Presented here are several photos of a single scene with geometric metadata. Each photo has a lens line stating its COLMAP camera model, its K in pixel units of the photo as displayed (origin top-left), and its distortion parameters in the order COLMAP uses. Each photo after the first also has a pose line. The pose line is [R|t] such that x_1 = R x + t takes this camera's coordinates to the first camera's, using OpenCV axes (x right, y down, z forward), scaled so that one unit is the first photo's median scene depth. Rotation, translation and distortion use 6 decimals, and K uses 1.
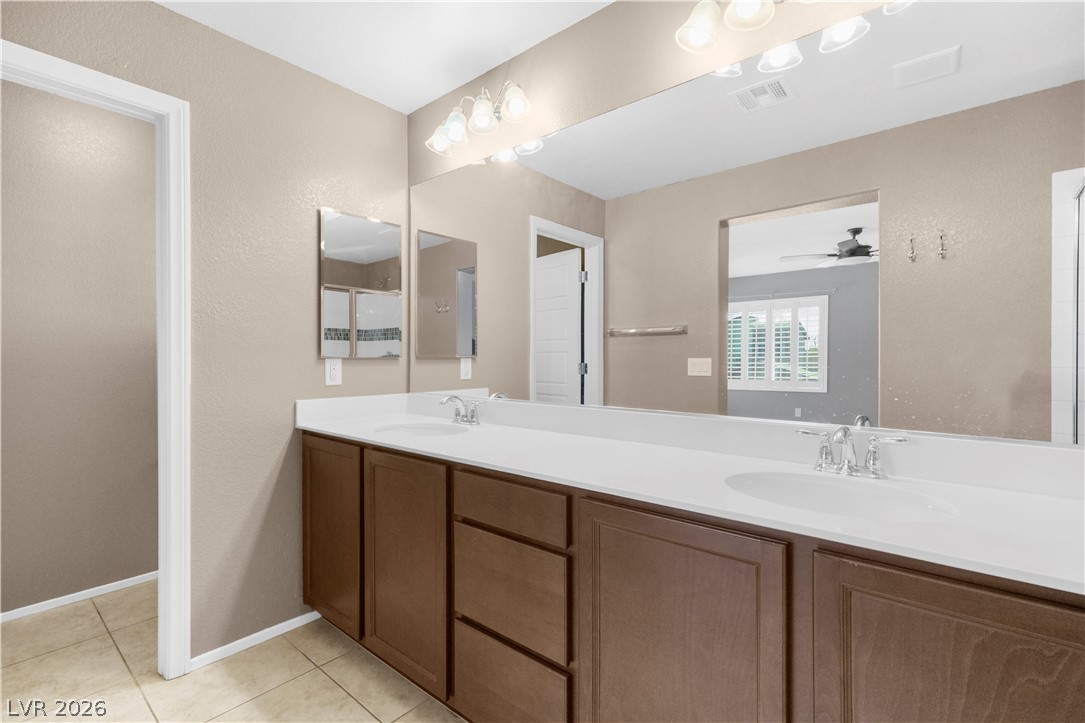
lens RADIAL K [[495.5, 0, 541.7], [0, 495.5, 353.4], [0, 0, 1]] dist [-0.003655, 0.000047]
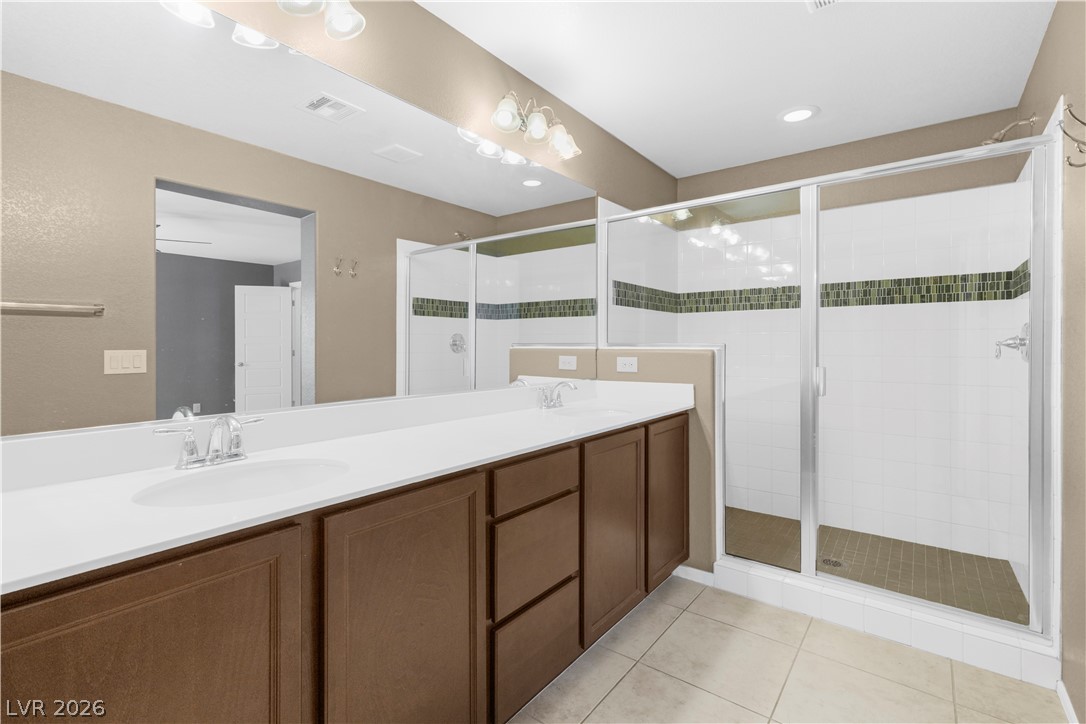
lens RADIAL K [[496.0, 0, 541.9], [0, 496.0, 362.8], [0, 0, 1]] dist [-0.003655, 0.000047]
pose [[-0.058279, -0.024623, 0.997997, -1.061692], [-0.004044, 0.999693, 0.024428, 0.018238], [-0.998292, -0.002612, -0.058361, 0.956094]]
